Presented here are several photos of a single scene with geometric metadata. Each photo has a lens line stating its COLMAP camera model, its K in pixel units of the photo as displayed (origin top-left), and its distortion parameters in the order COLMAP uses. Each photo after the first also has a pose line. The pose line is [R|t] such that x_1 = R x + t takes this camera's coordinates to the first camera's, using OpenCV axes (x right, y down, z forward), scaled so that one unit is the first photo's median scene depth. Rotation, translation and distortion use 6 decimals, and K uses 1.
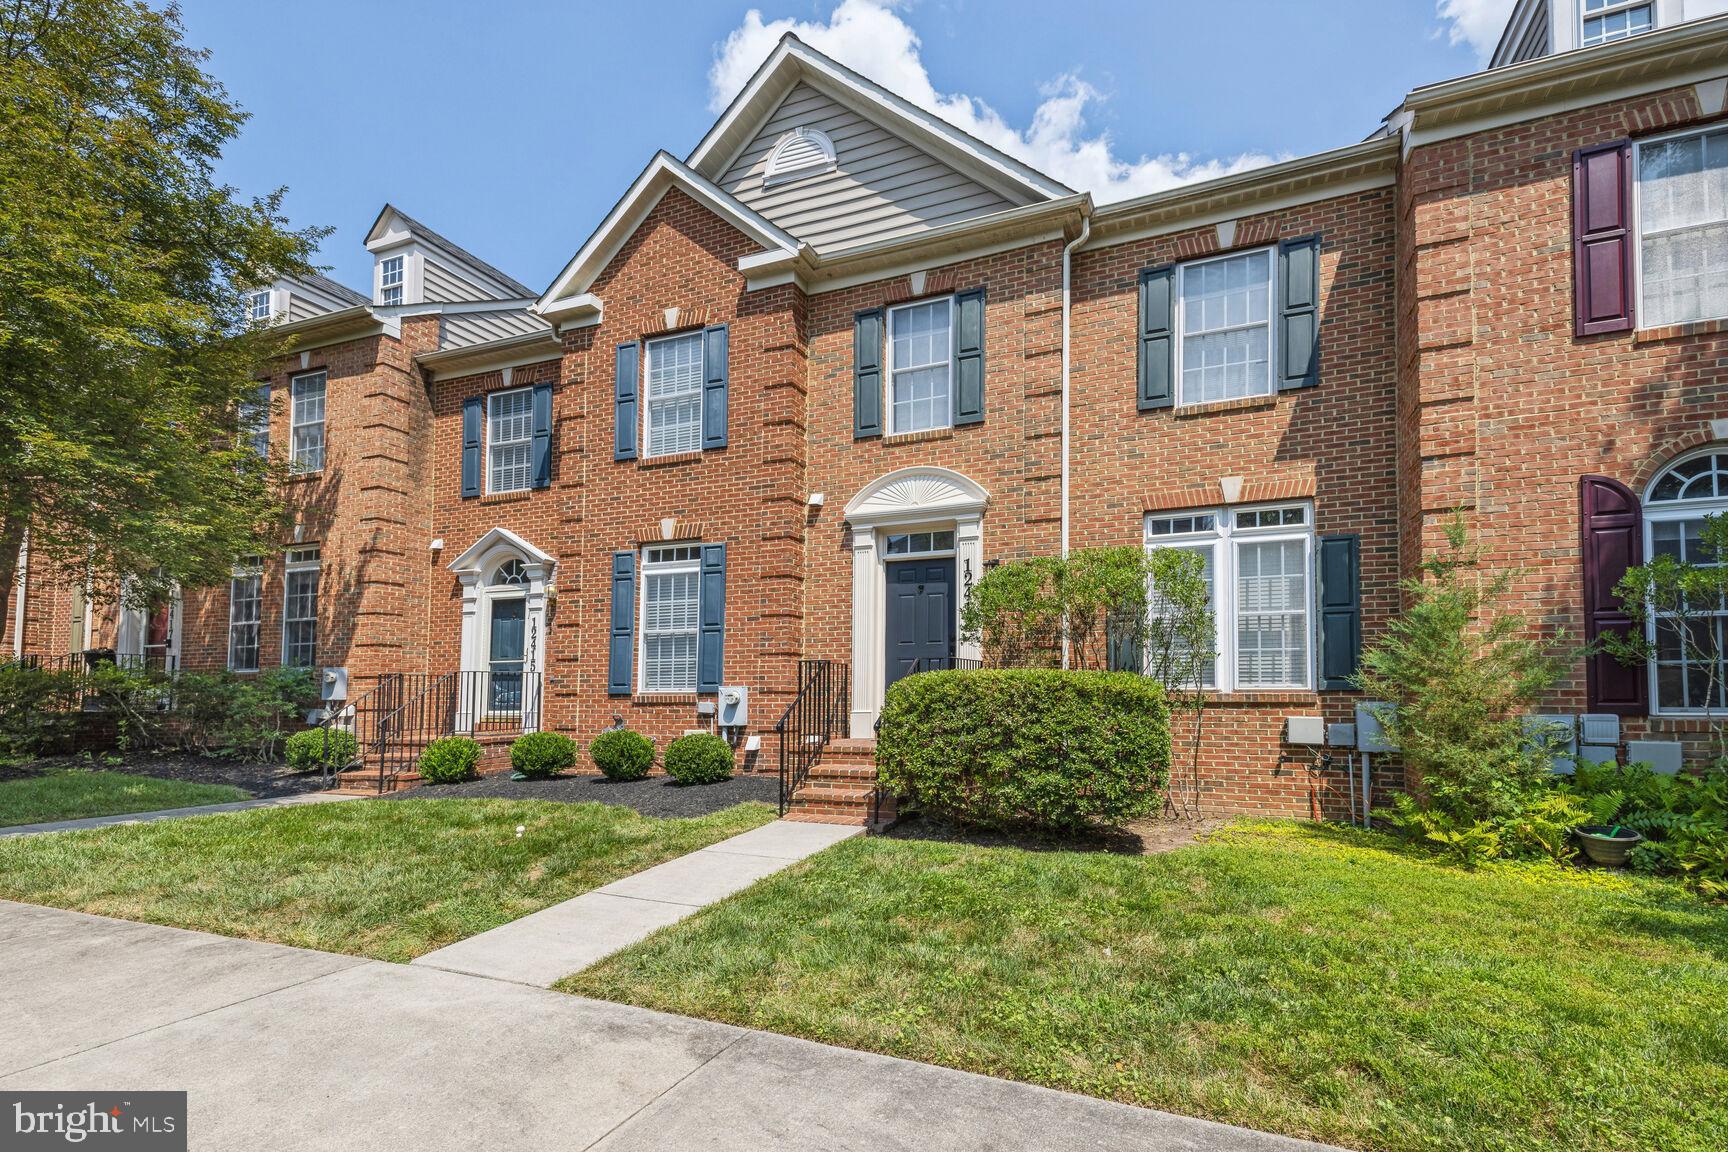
lens RADIAL K [[723.1, 0, 866.5], [0, 723.1, 626.9], [0, 0, 1]] dist [0.044364, -0.012078]
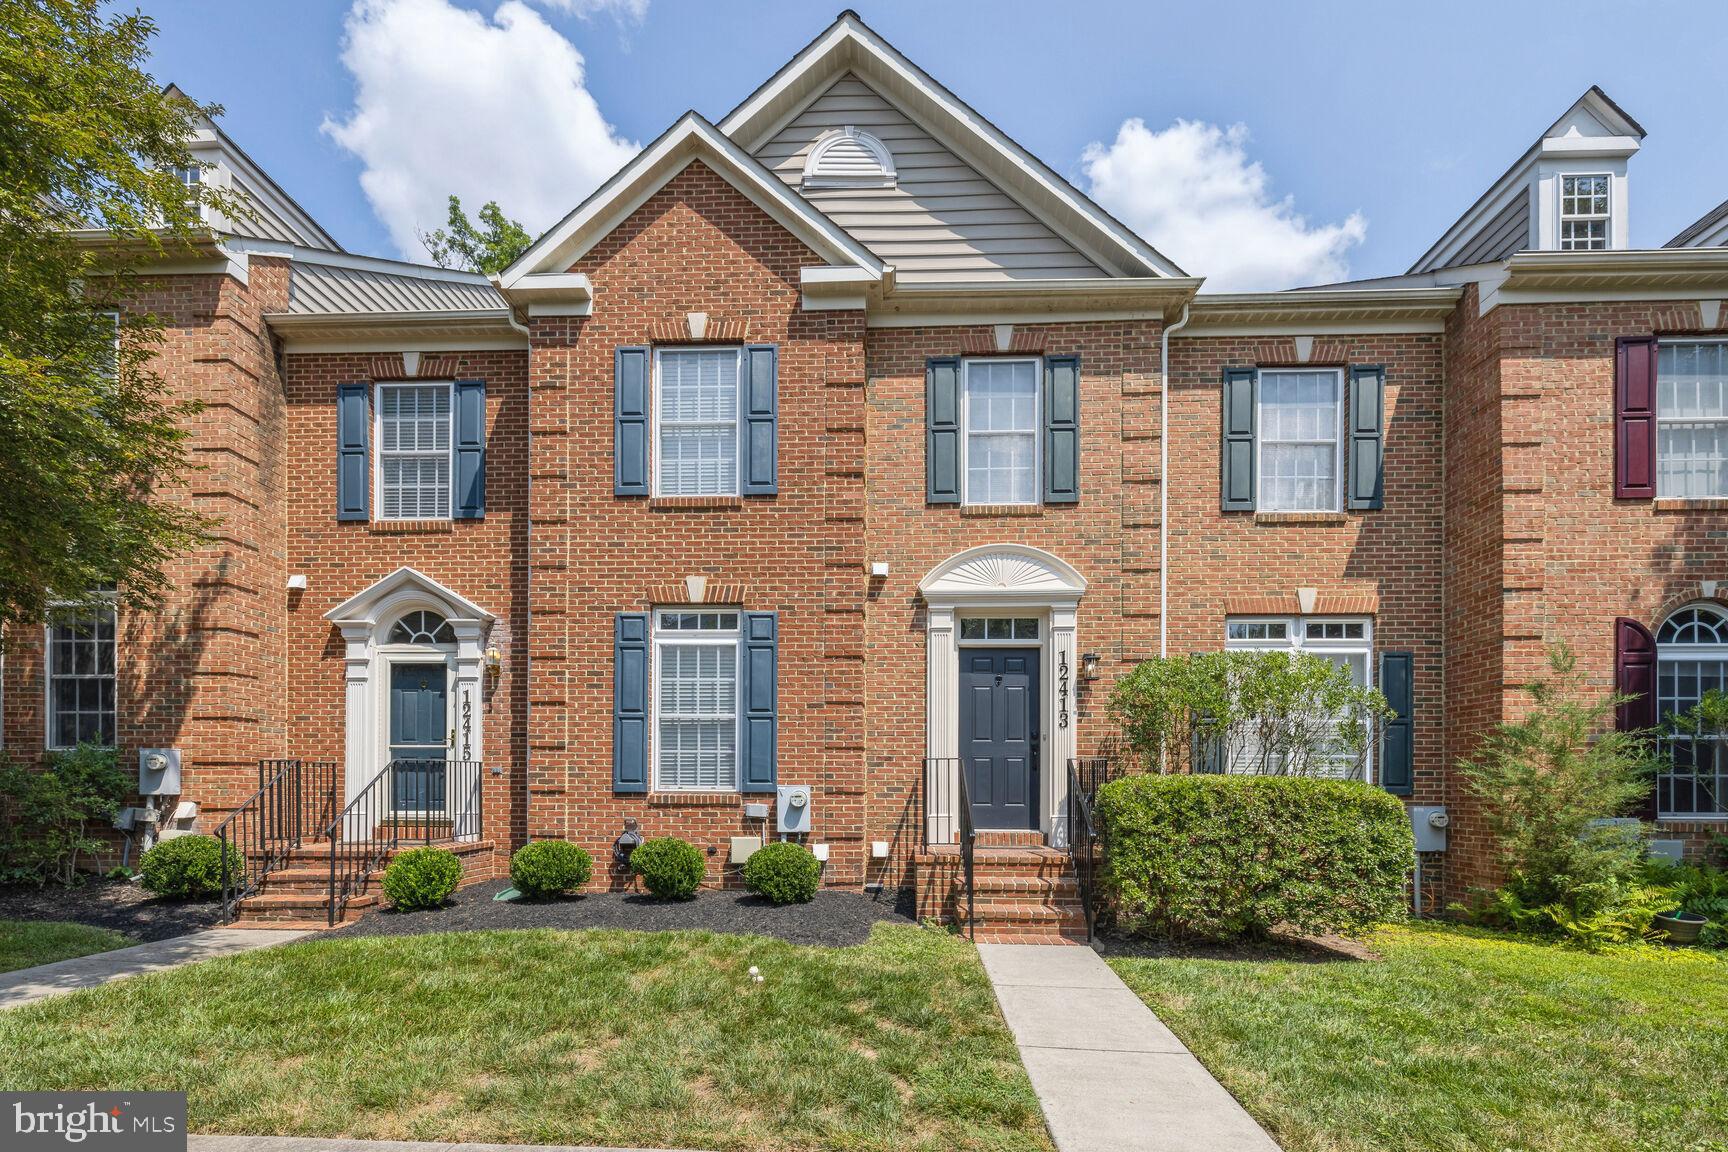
lens RADIAL K [[784.6, 0, 863.9], [0, 784.6, 752.8], [0, 0, 1]] dist [0.000596, -0.000351]
pose [[0.952986, 0.023154, 0.302129, -0.380947], [-0.037726, 0.998385, 0.042483, 0.002798], [-0.300658, -0.051884, 0.952320, 0.112106]]
